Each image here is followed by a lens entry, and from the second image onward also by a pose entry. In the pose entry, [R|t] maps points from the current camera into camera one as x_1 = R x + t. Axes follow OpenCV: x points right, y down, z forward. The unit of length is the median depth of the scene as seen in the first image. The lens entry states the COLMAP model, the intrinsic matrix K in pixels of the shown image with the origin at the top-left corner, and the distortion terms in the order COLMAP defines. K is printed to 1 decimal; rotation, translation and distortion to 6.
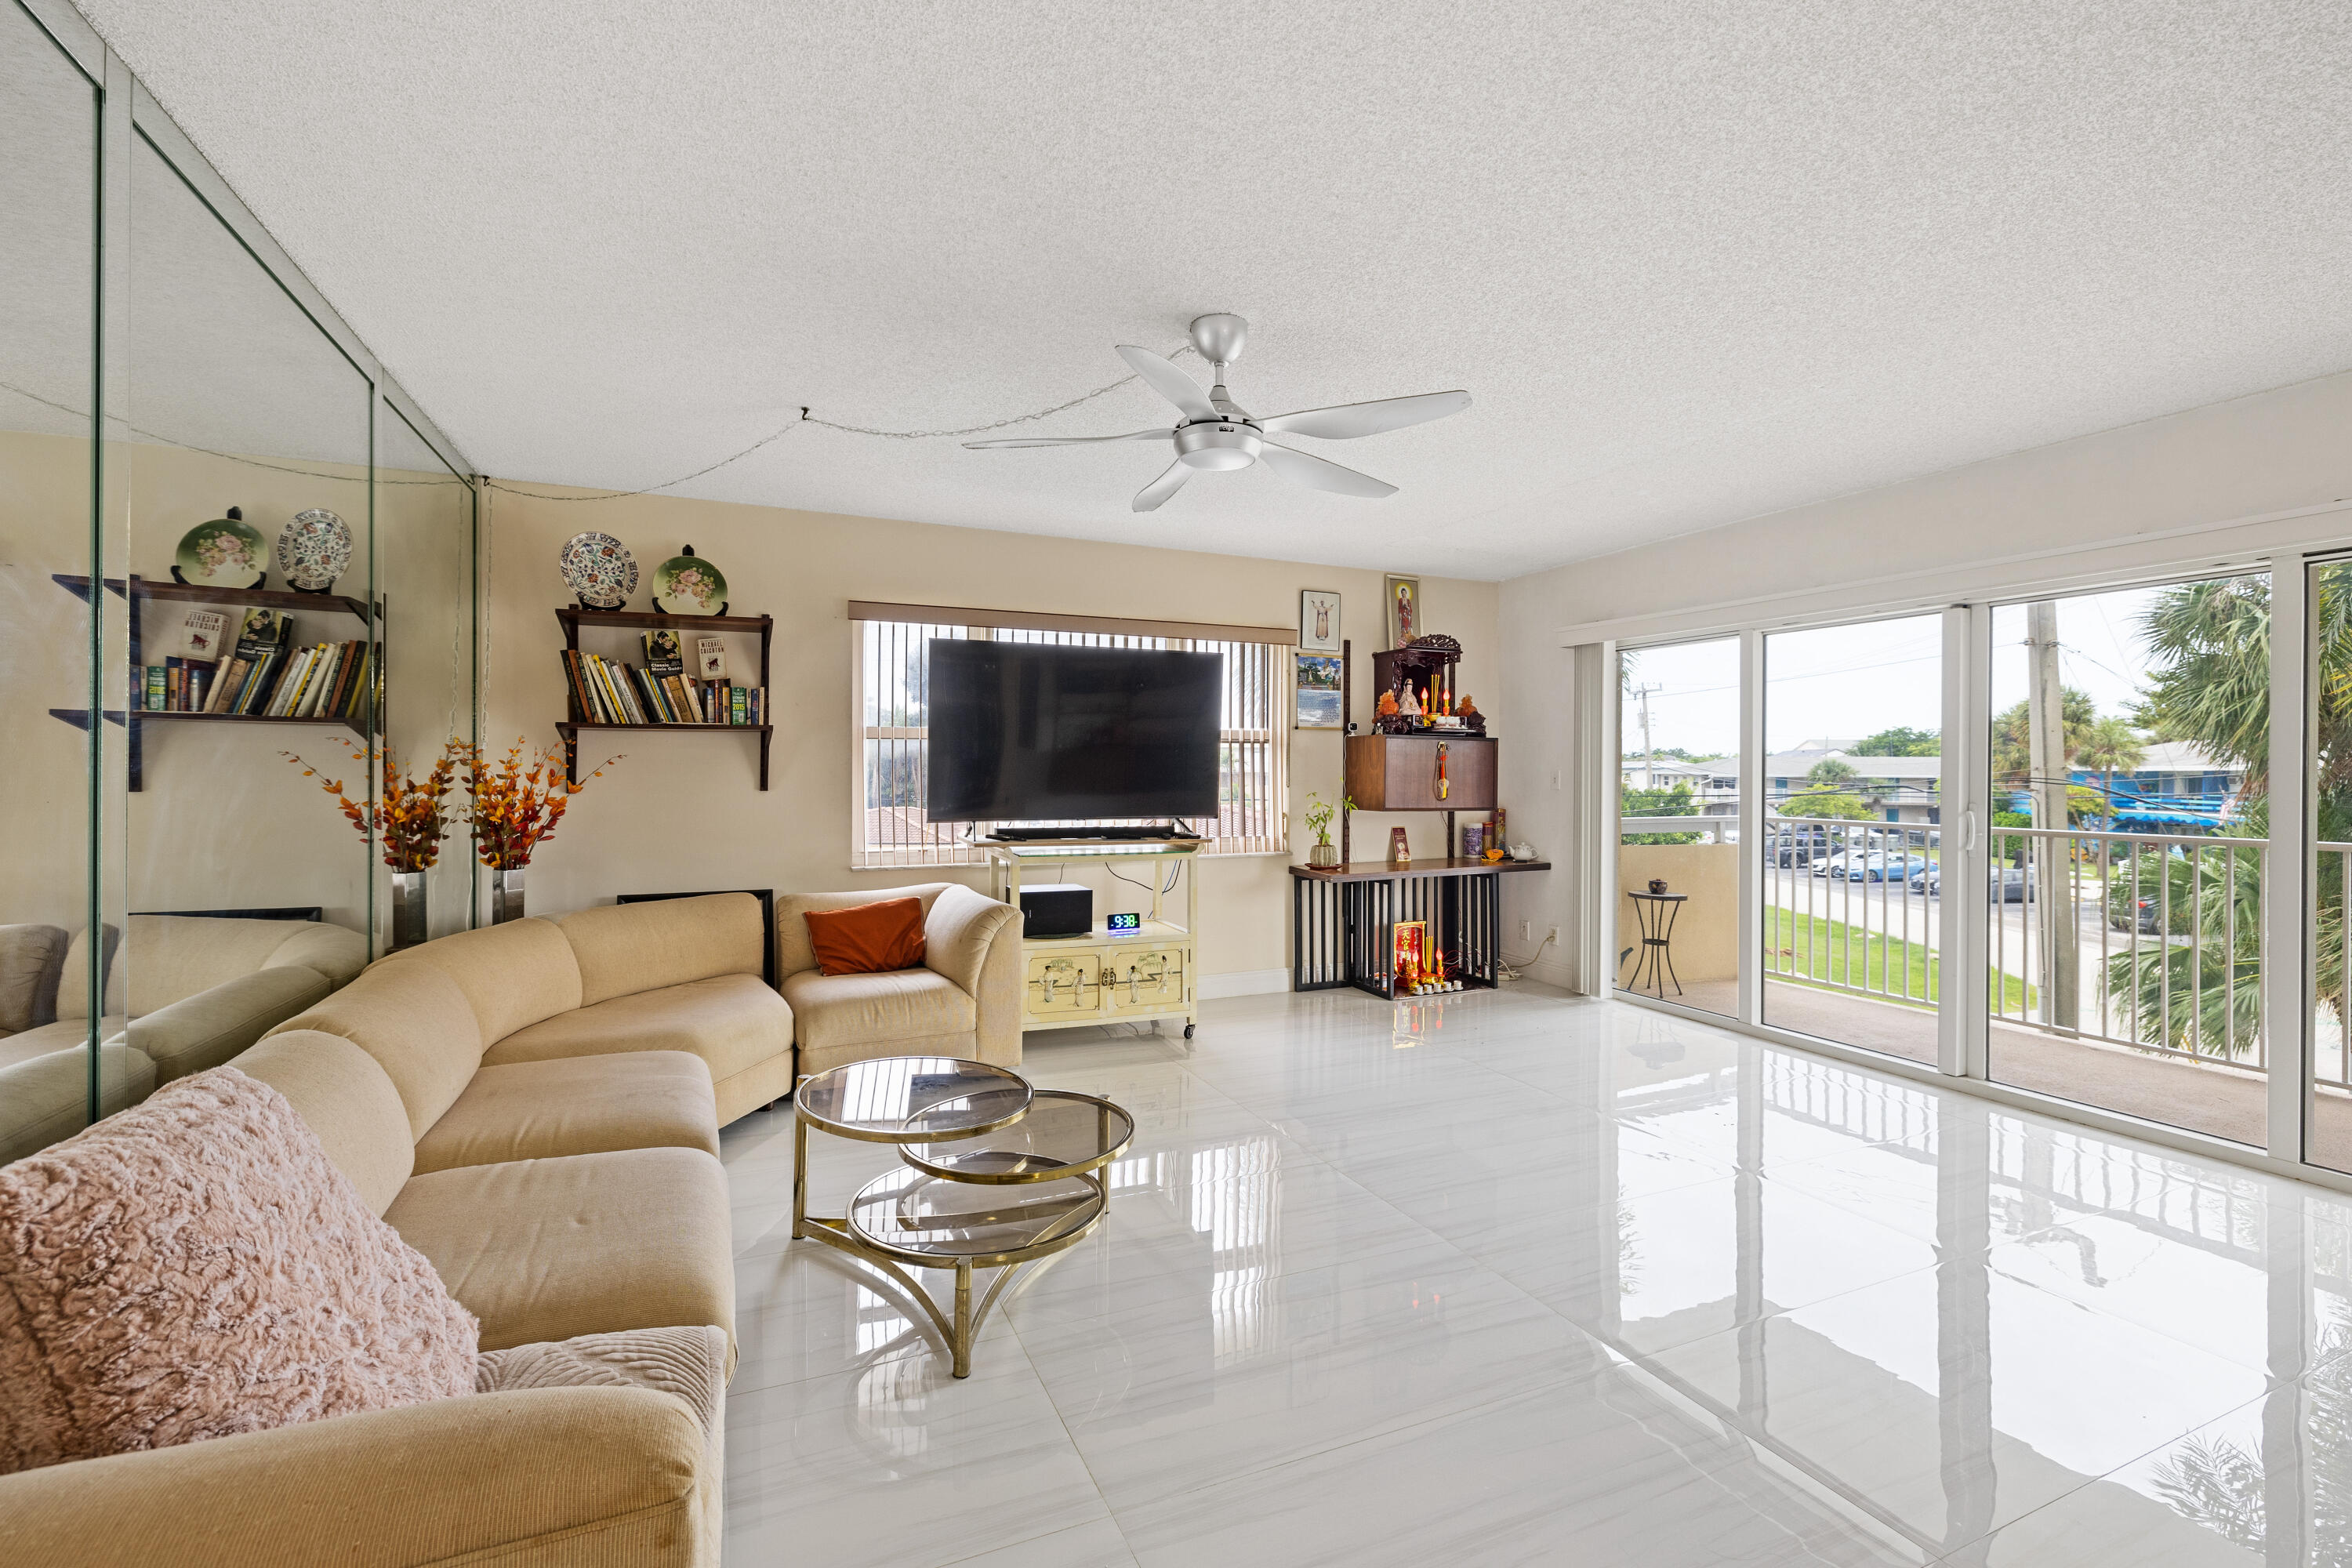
lens RADIAL K [[1006.3, 0, 1164.1], [0, 1006.3, 761.4], [0, 0, 1]] dist [-0.000159, 0.000132]
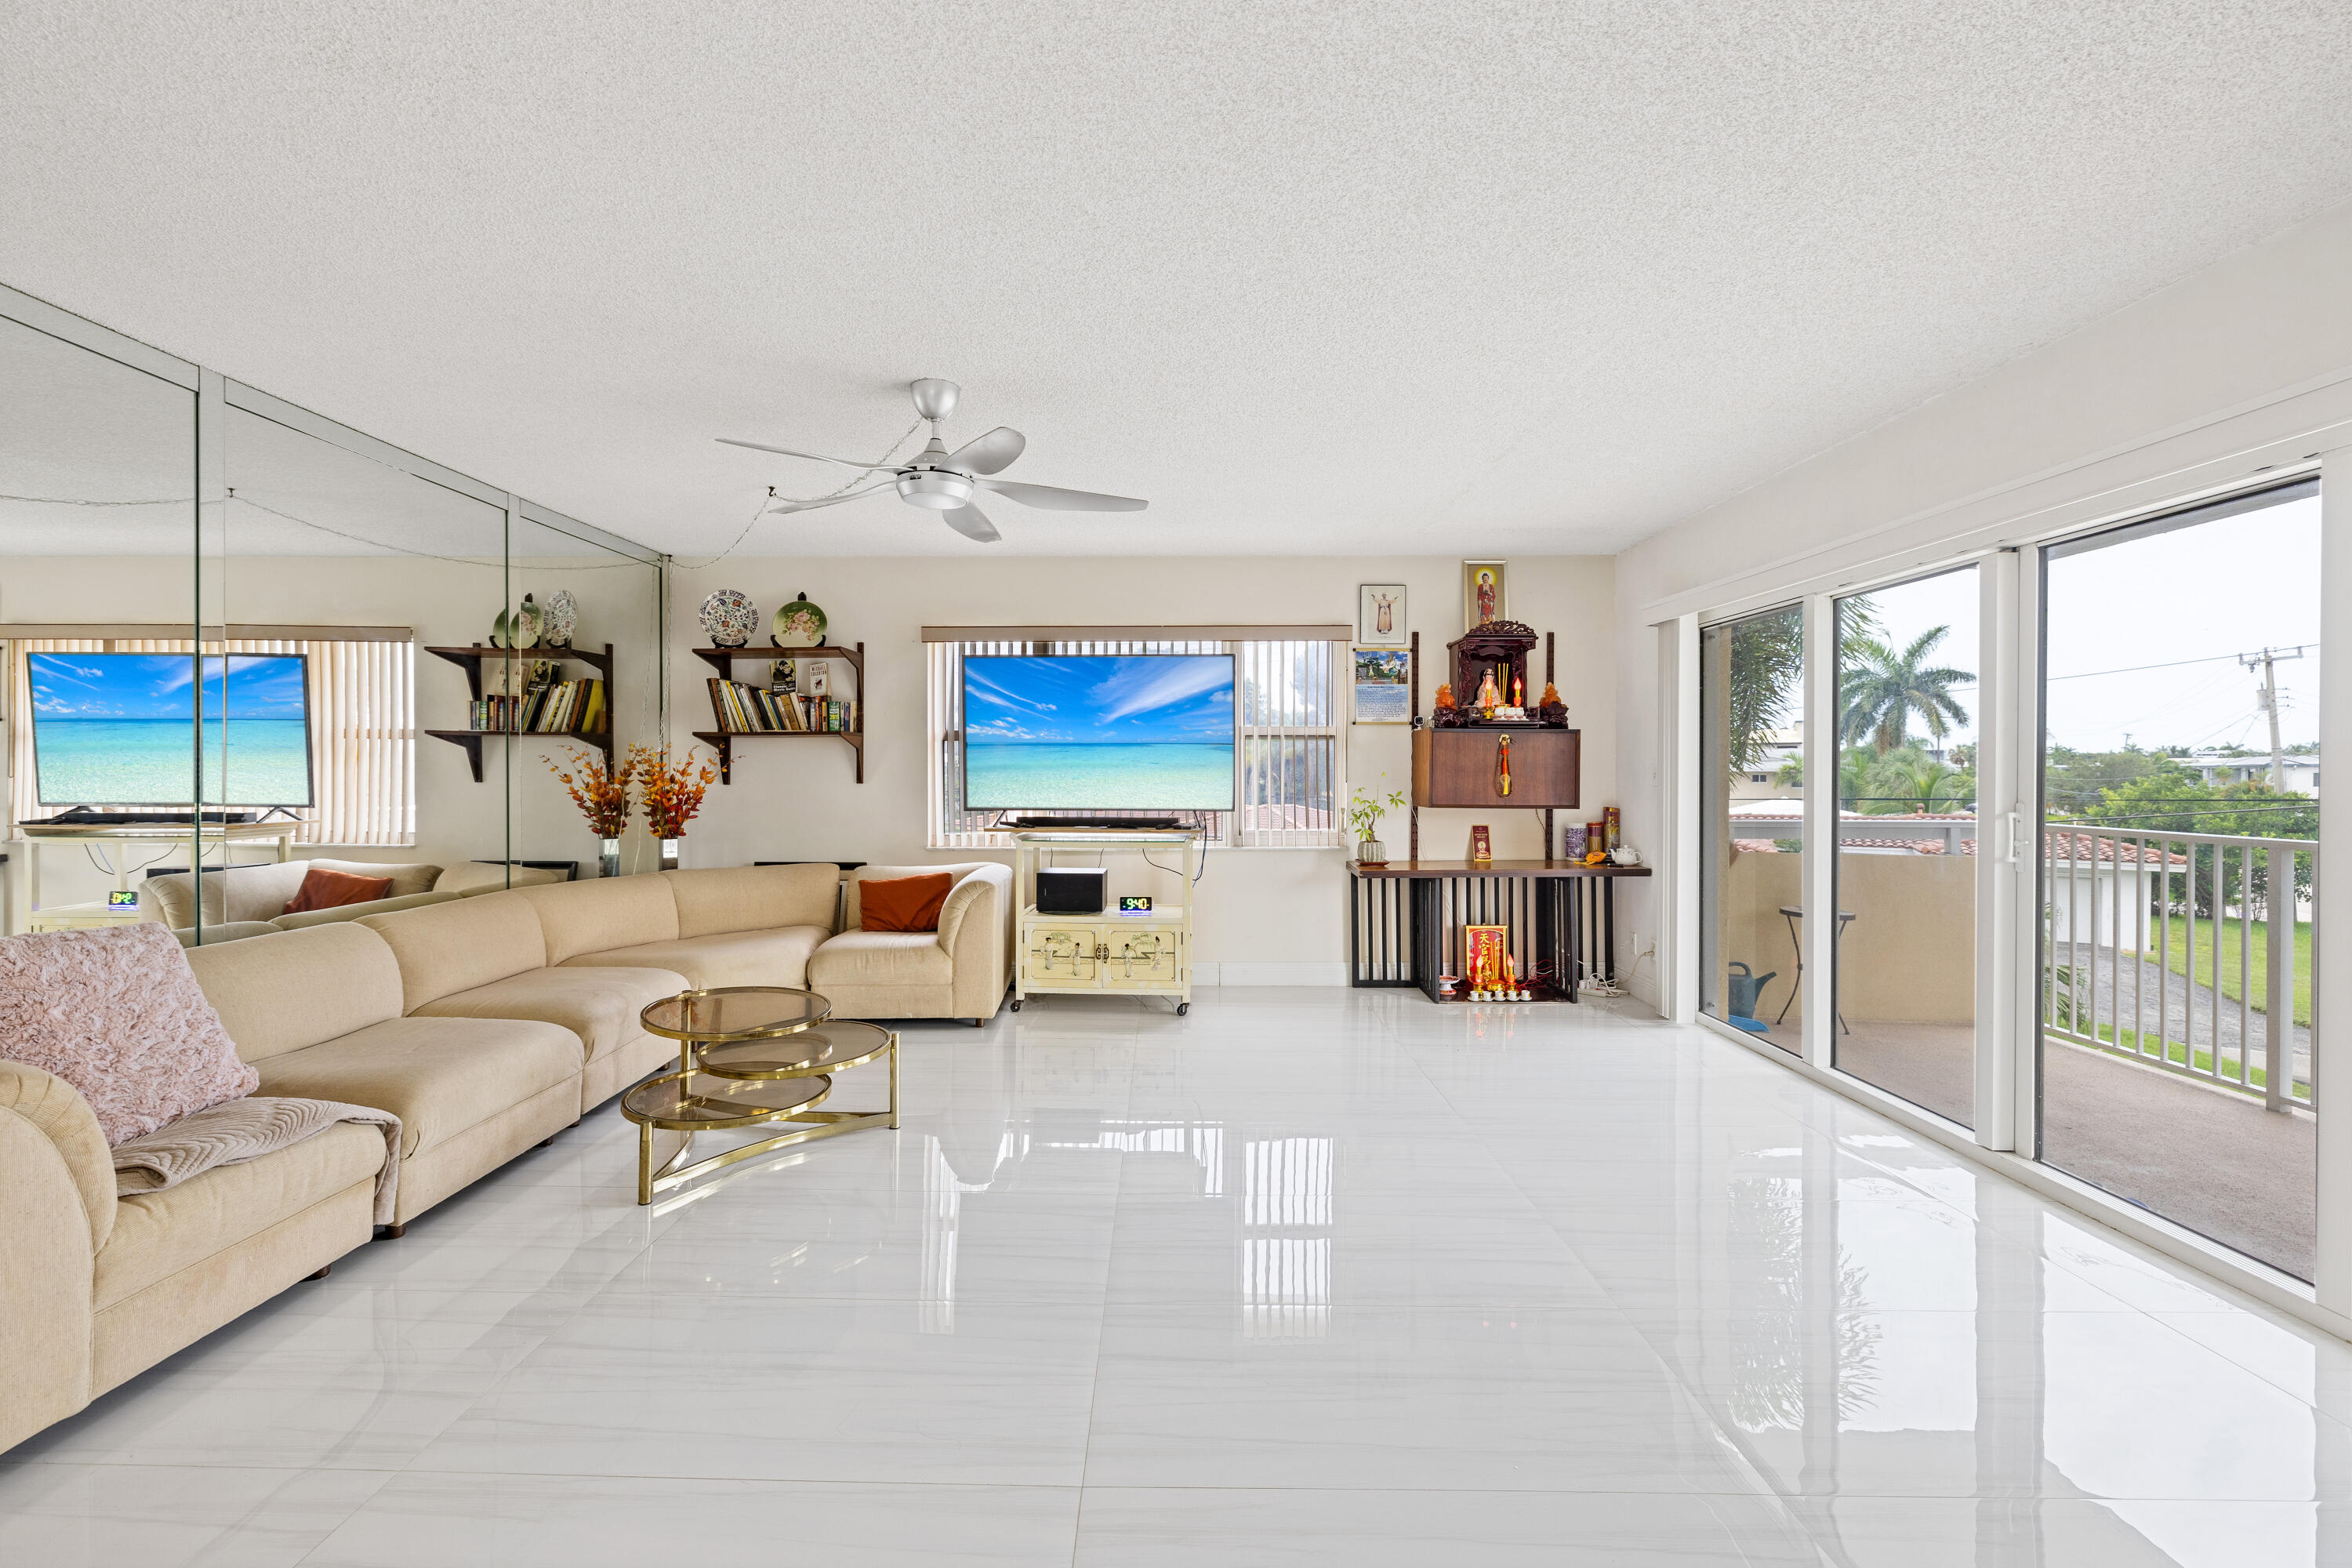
lens RADIAL K [[1006.3, 0, 1164.1], [0, 1006.3, 761.4], [0, 0, 1]] dist [-0.000159, 0.000132]
pose [[0.910990, -0.005731, -0.412388, 0.470063], [0.006203, 0.999981, -0.000193, 0.004503], [0.412381, -0.002382, 0.911008, 0.015270]]
